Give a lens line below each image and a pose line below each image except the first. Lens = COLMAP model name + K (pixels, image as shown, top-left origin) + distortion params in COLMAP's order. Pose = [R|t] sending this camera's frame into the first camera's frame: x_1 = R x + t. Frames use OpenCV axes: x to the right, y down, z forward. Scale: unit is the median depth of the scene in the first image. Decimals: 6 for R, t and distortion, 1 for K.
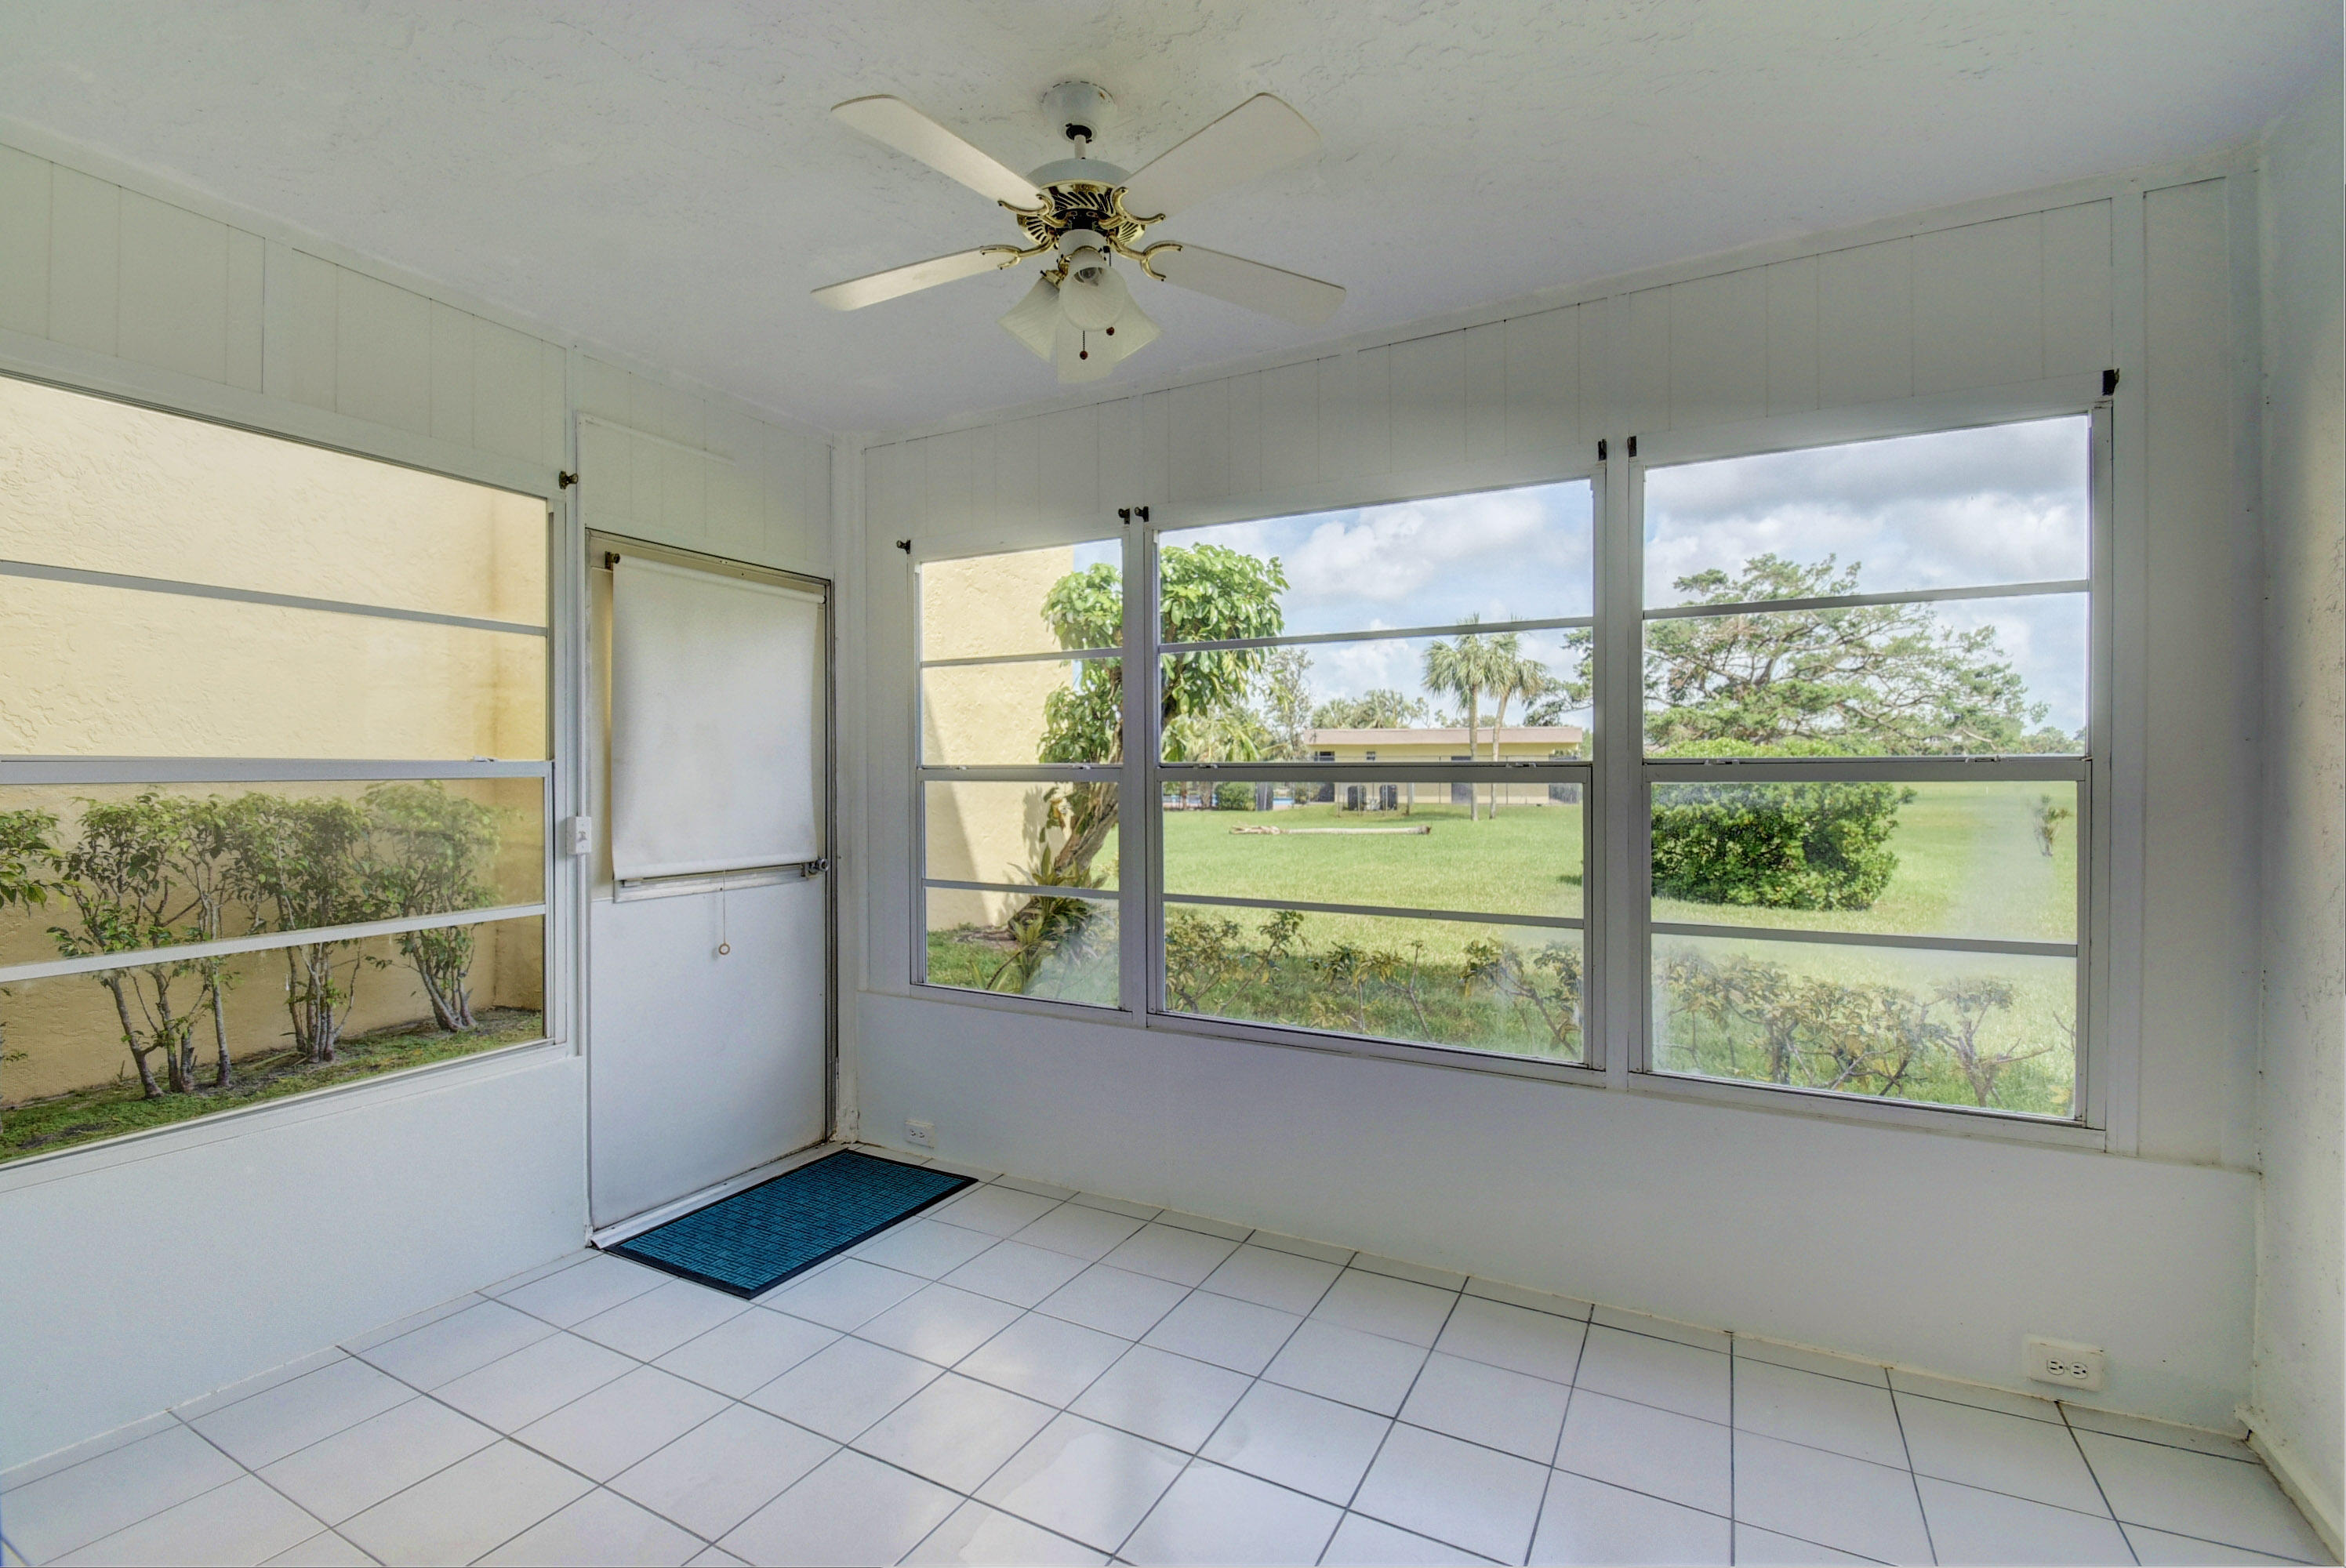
lens RADIAL K [[1026.1, 0, 1183.4], [0, 1026.1, 773.6], [0, 0, 1]] dist [-0.001681, -0.010126]
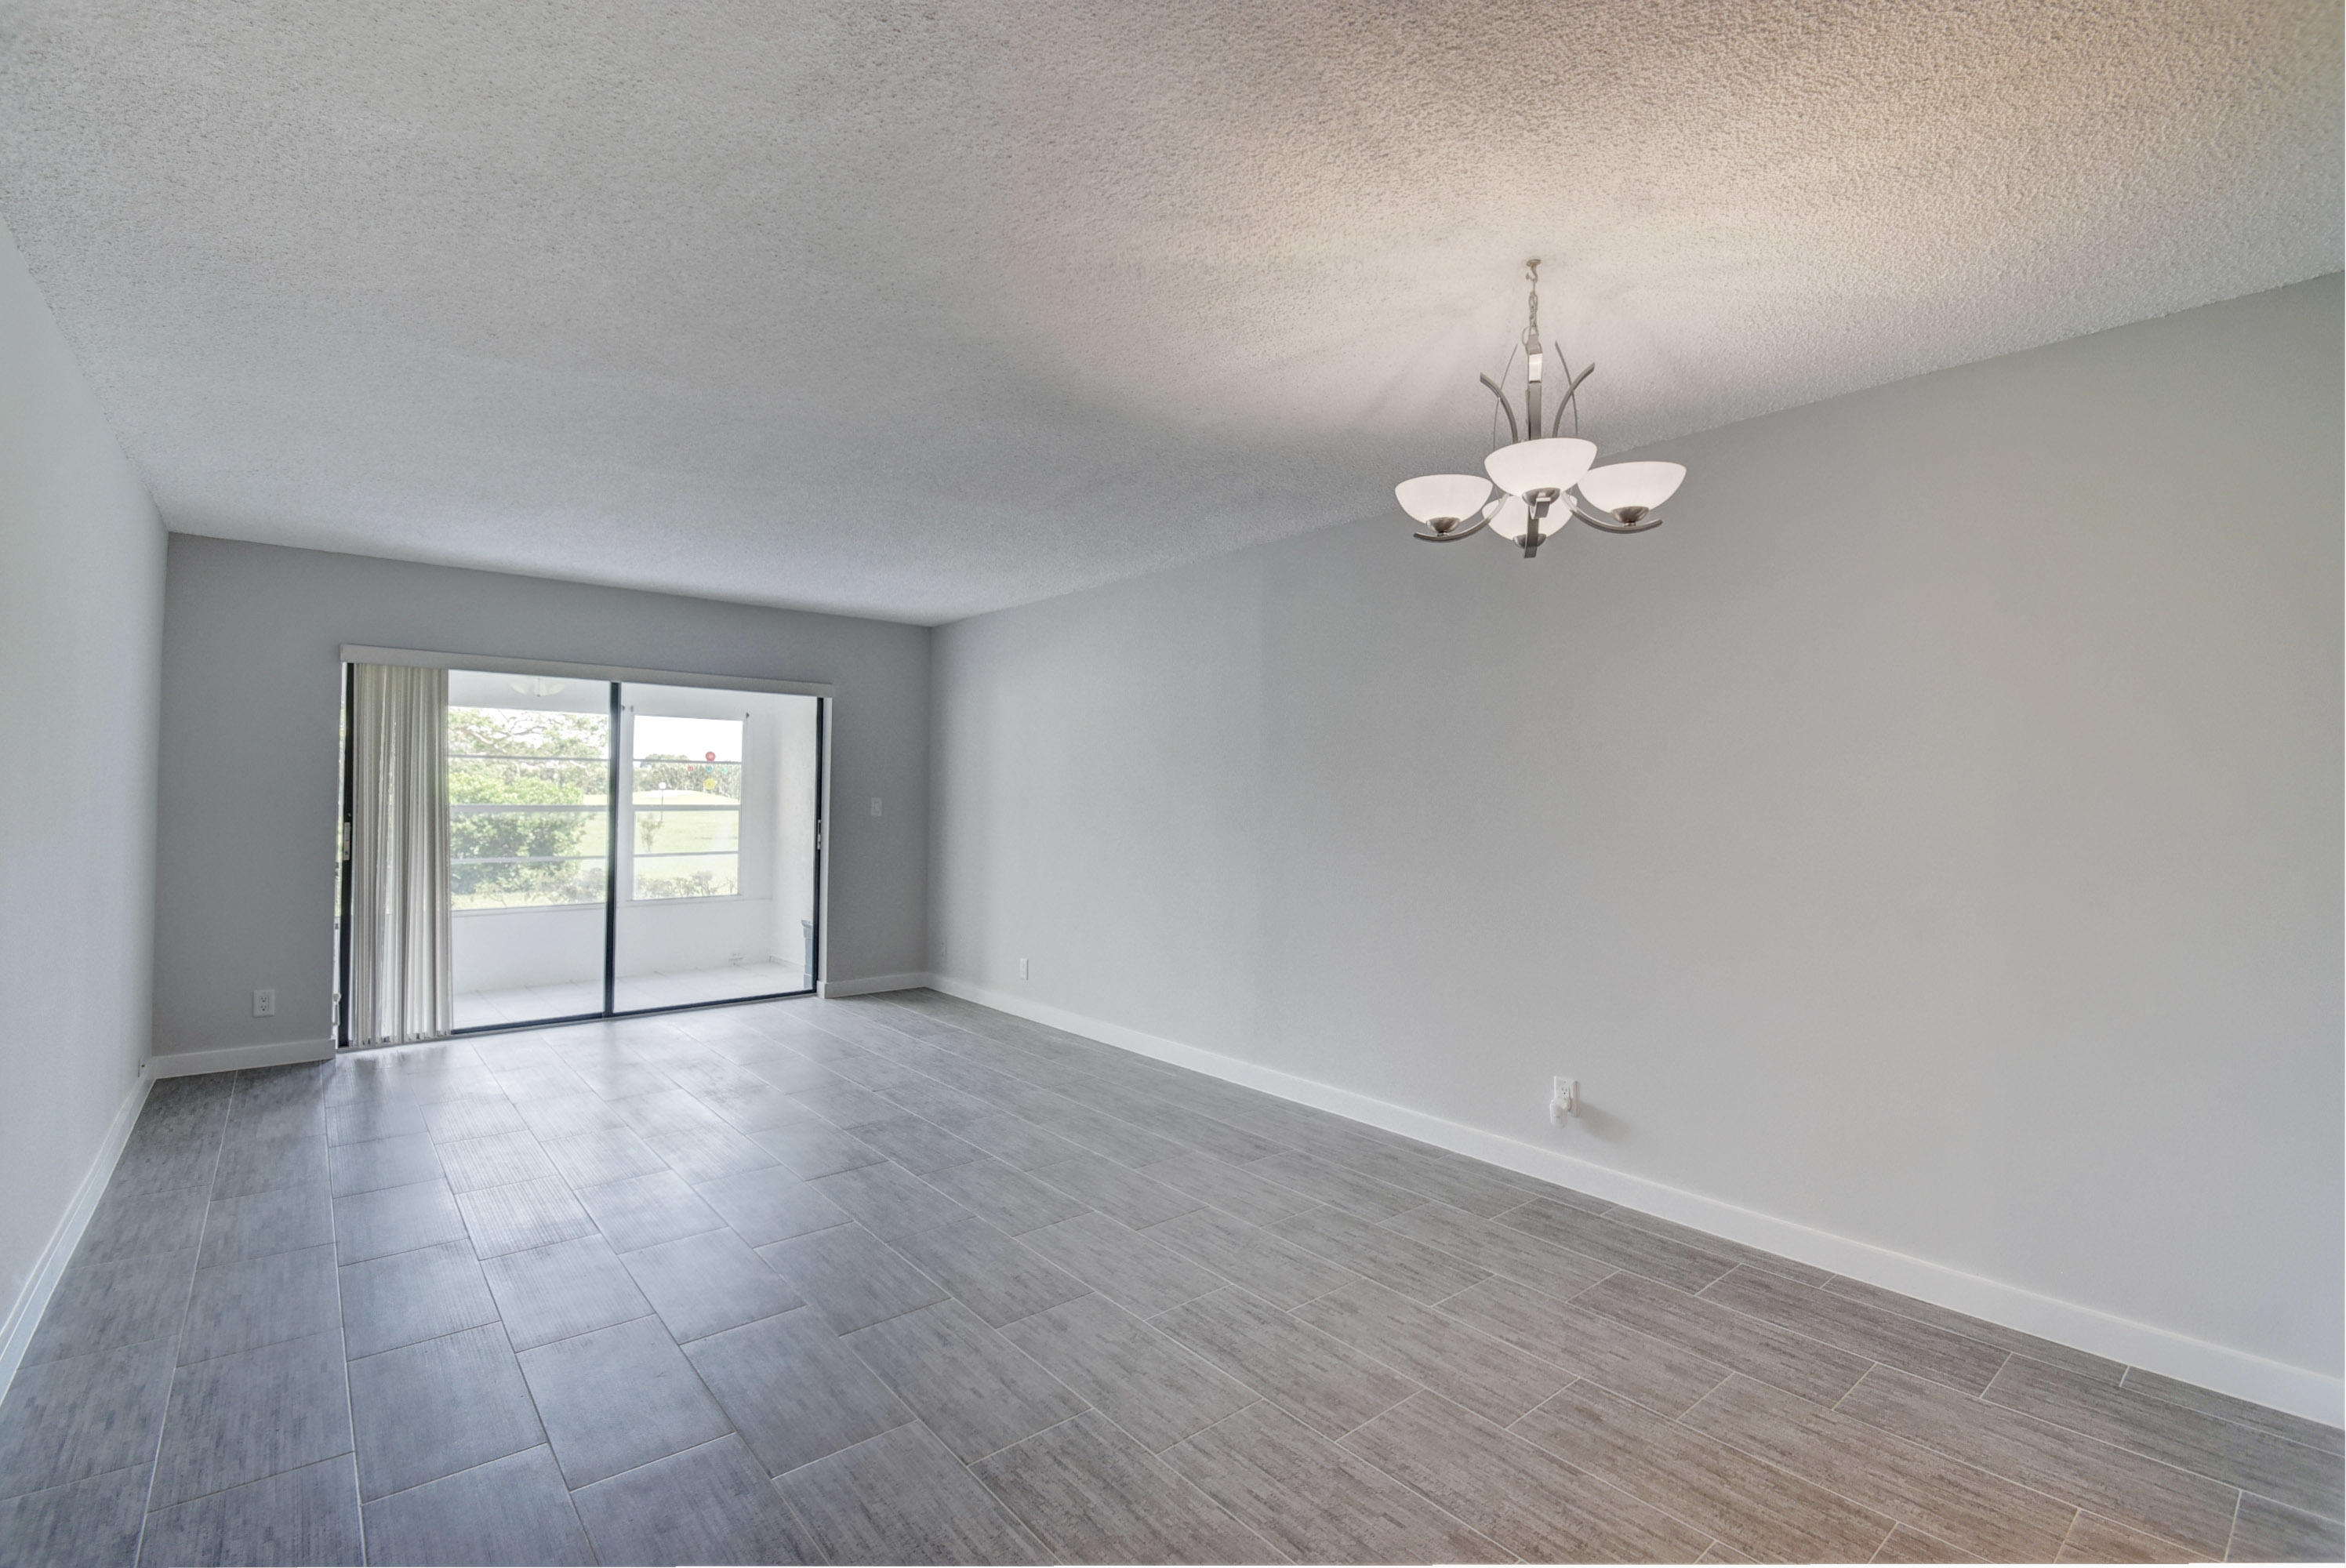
lens RADIAL K [[1026.1, 0, 1158.0], [0, 1026.1, 782.3], [0, 0, 1]] dist [-0.001681, -0.010126]
pose [[0.373281, 0.013507, 0.927620, -0.392511], [-0.003895, 0.999908, -0.012992, -0.009522], [-0.927710, 0.001237, 0.373299, -0.360037]]
